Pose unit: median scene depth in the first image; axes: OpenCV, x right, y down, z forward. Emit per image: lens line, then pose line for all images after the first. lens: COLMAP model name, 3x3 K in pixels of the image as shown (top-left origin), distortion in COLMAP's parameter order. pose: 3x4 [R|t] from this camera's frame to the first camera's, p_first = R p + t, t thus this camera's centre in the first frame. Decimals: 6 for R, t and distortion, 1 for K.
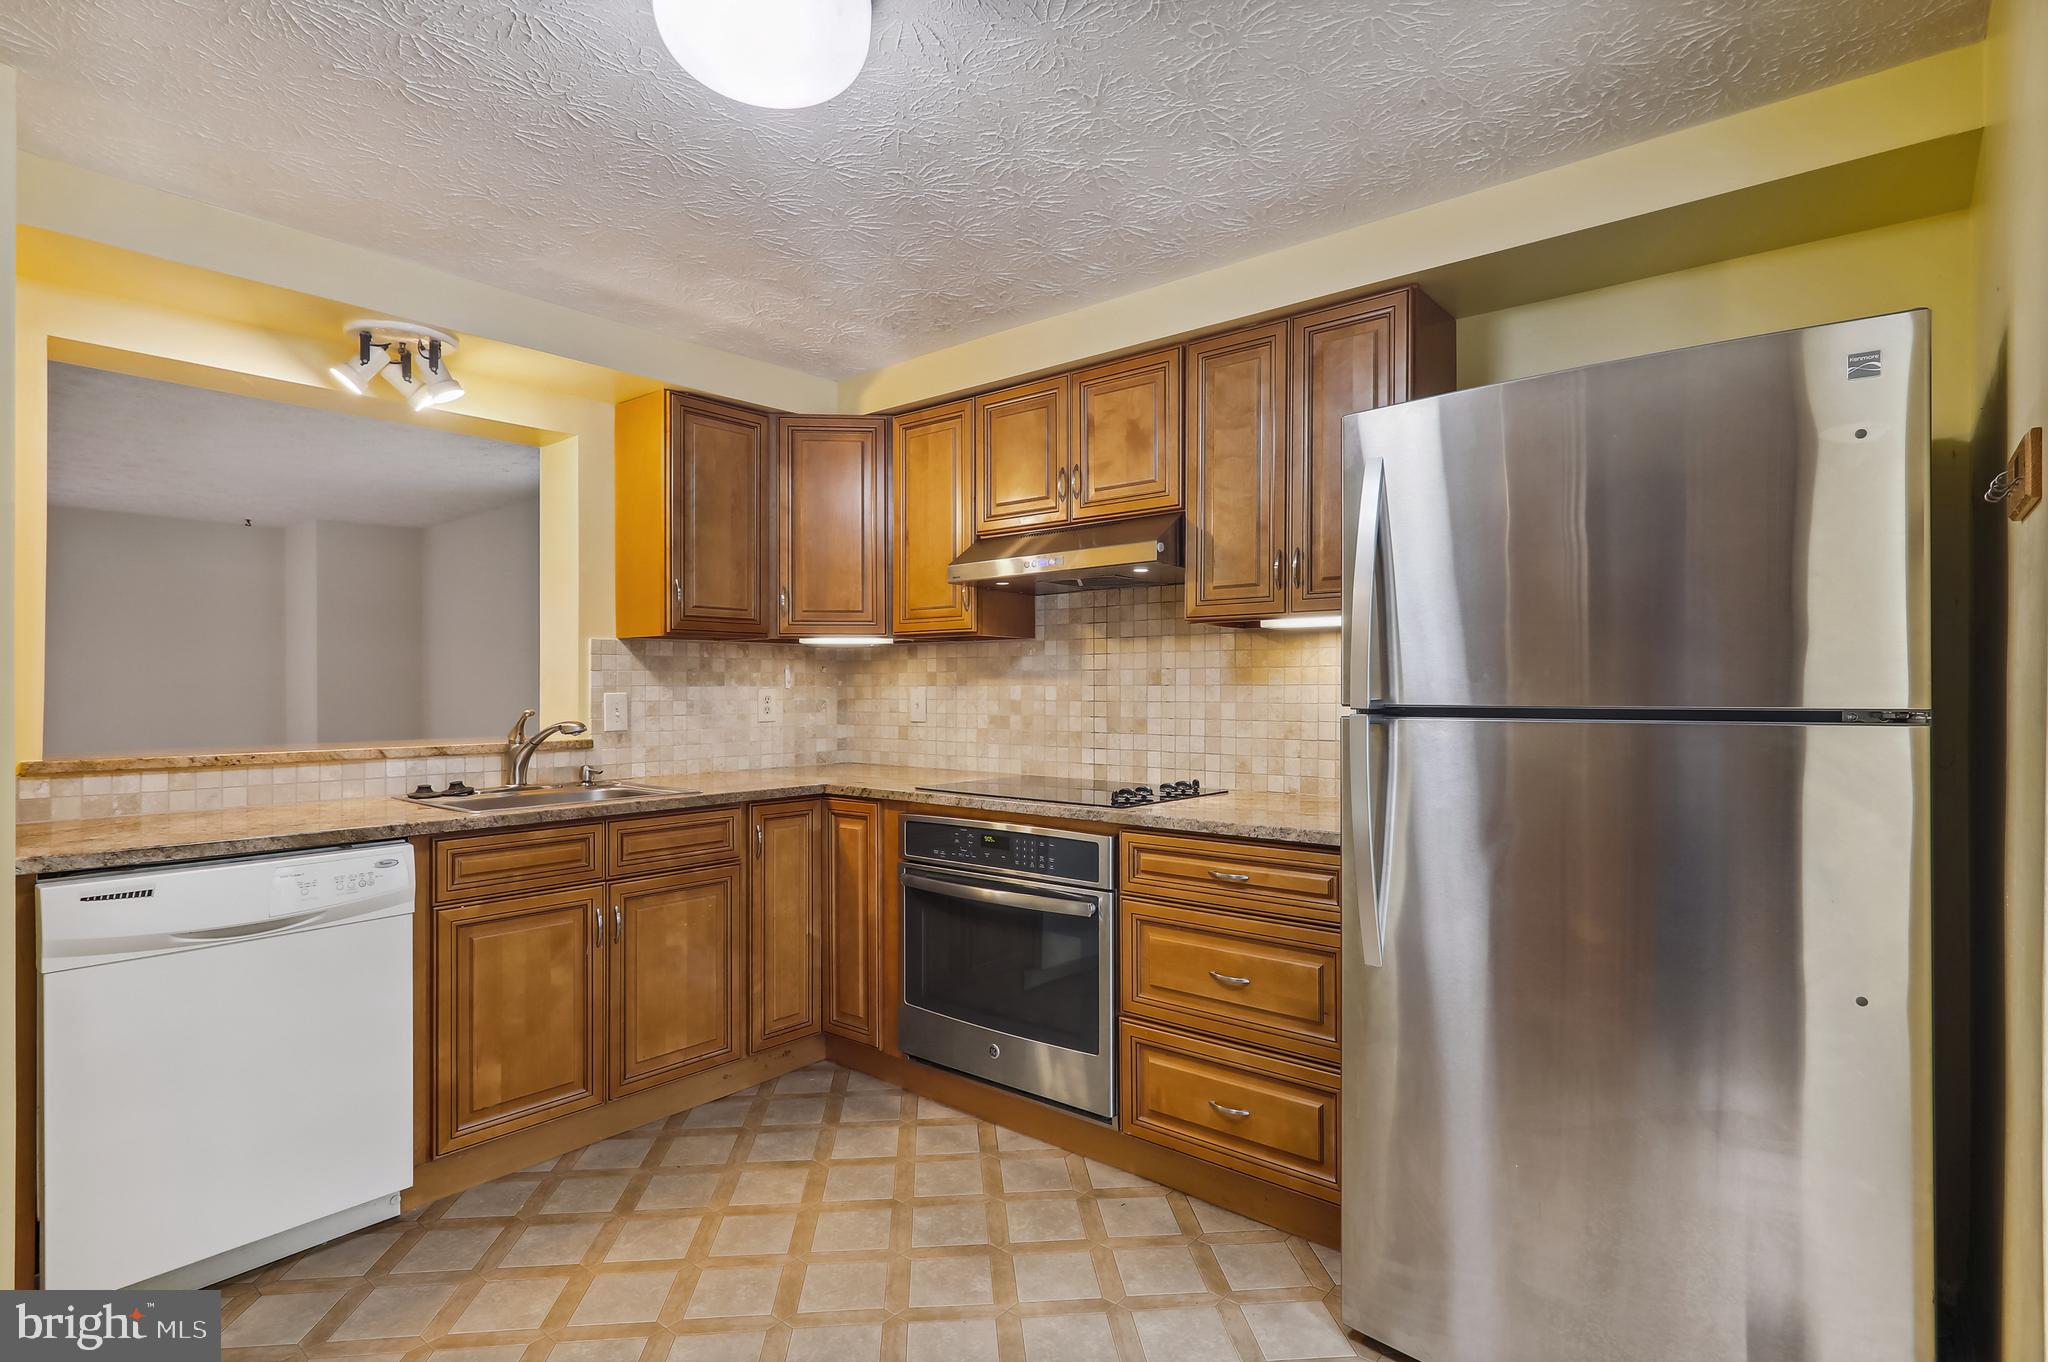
lens RADIAL K [[1011.3, 0, 1020.0], [0, 1011.3, 691.0], [0, 0, 1]] dist [-0.000123, -0.000356]
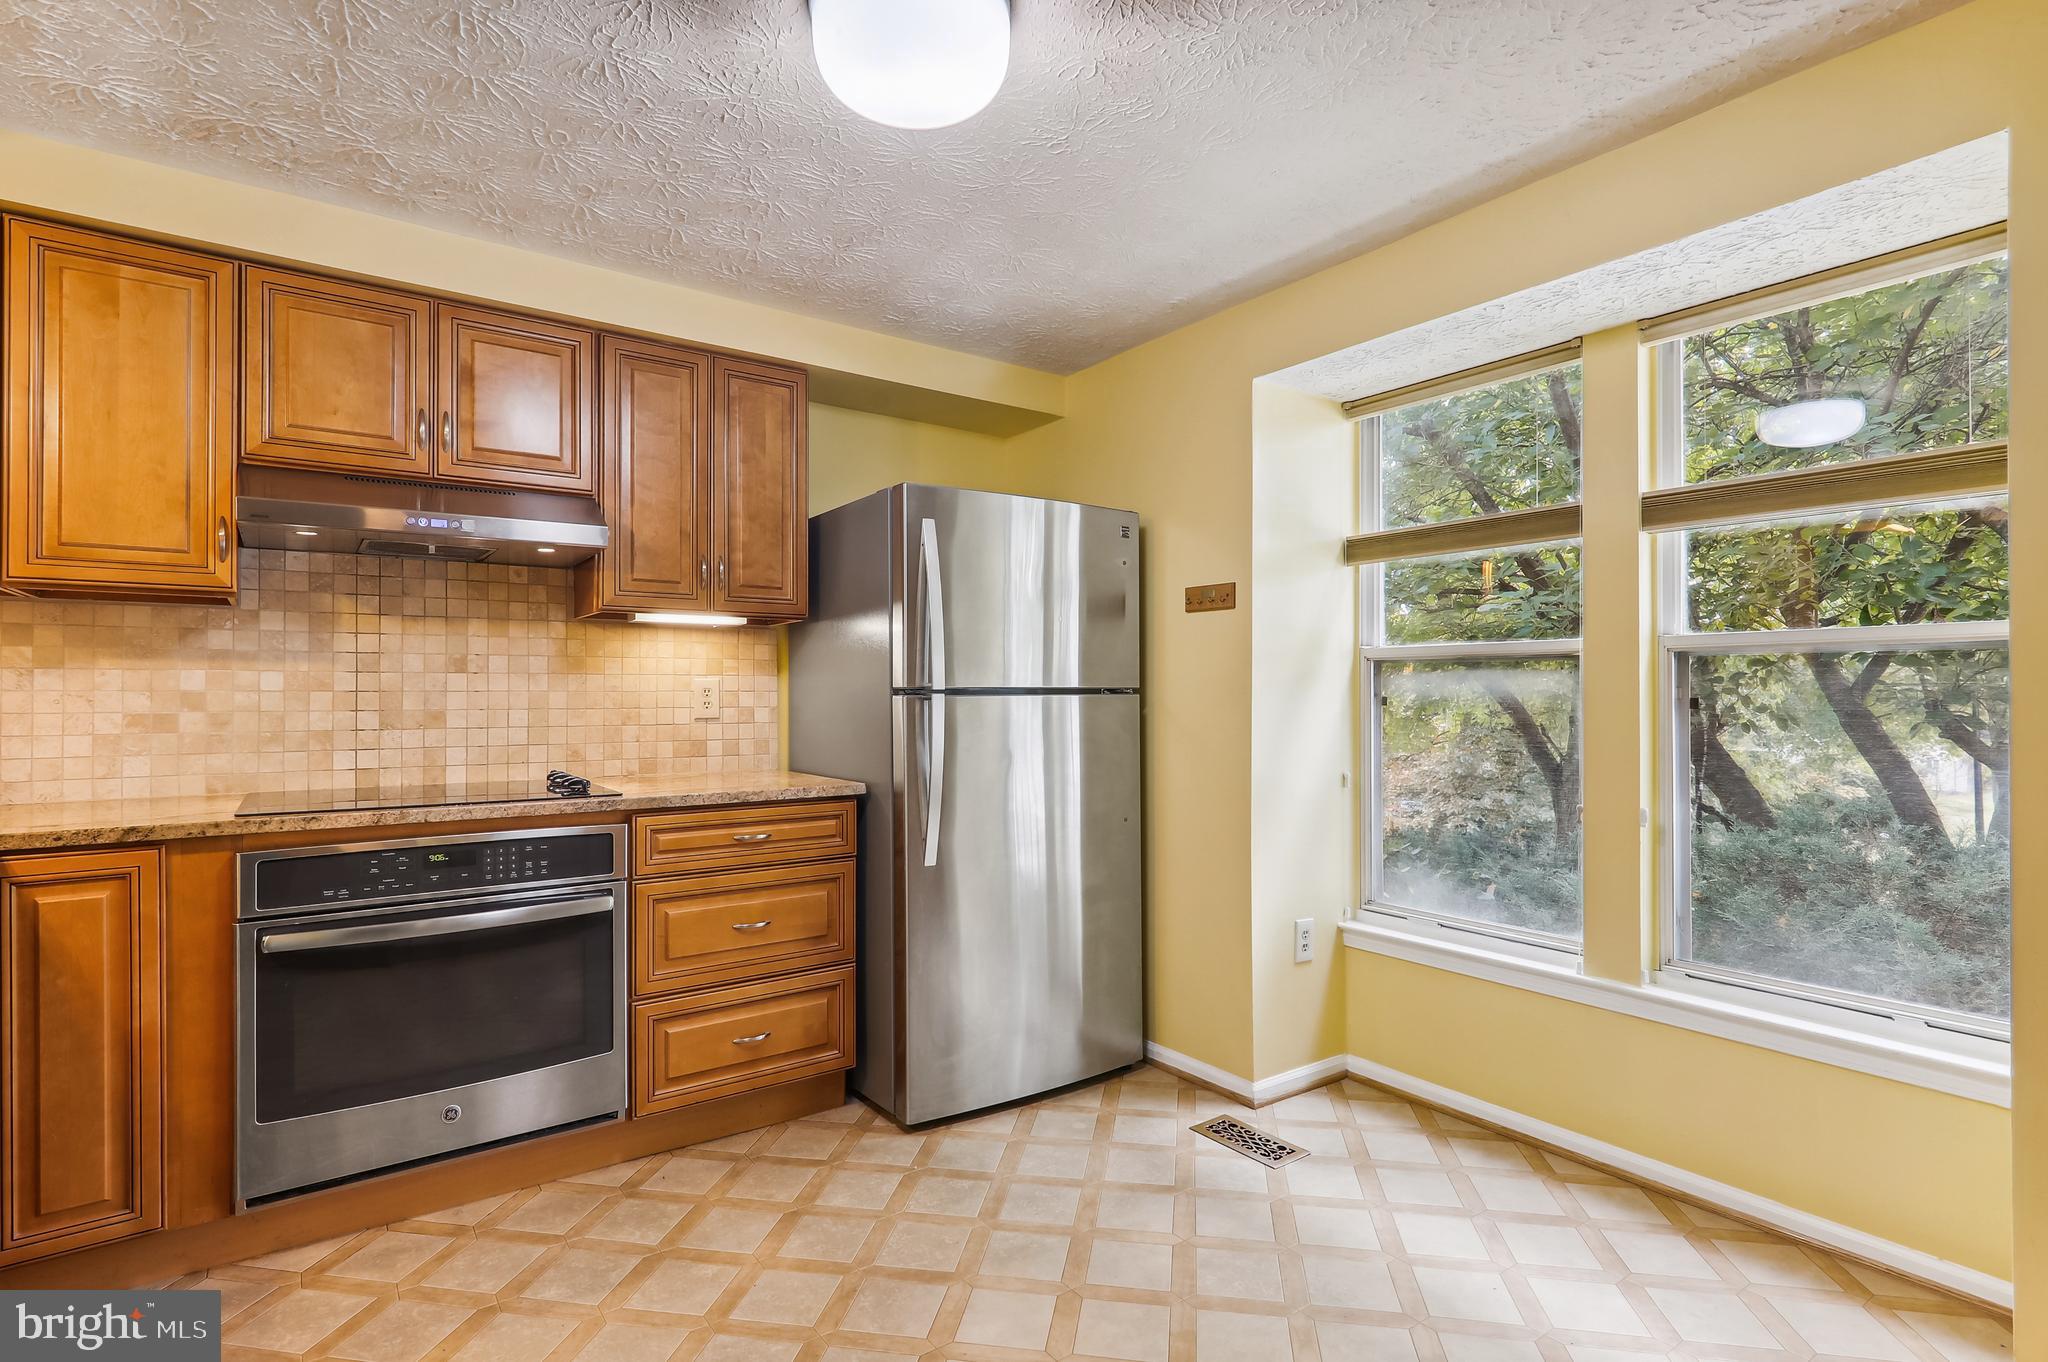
lens RADIAL K [[1038.2, 0, 1021.0], [0, 1038.2, 689.3], [0, 0, 1]] dist [-0.000262, 0.000325]
pose [[0.241307, 0.001717, 0.970447, -0.732173], [0.001796, 0.999996, -0.002216, 0.013739], [-0.970447, 0.002278, 0.241303, 0.345169]]
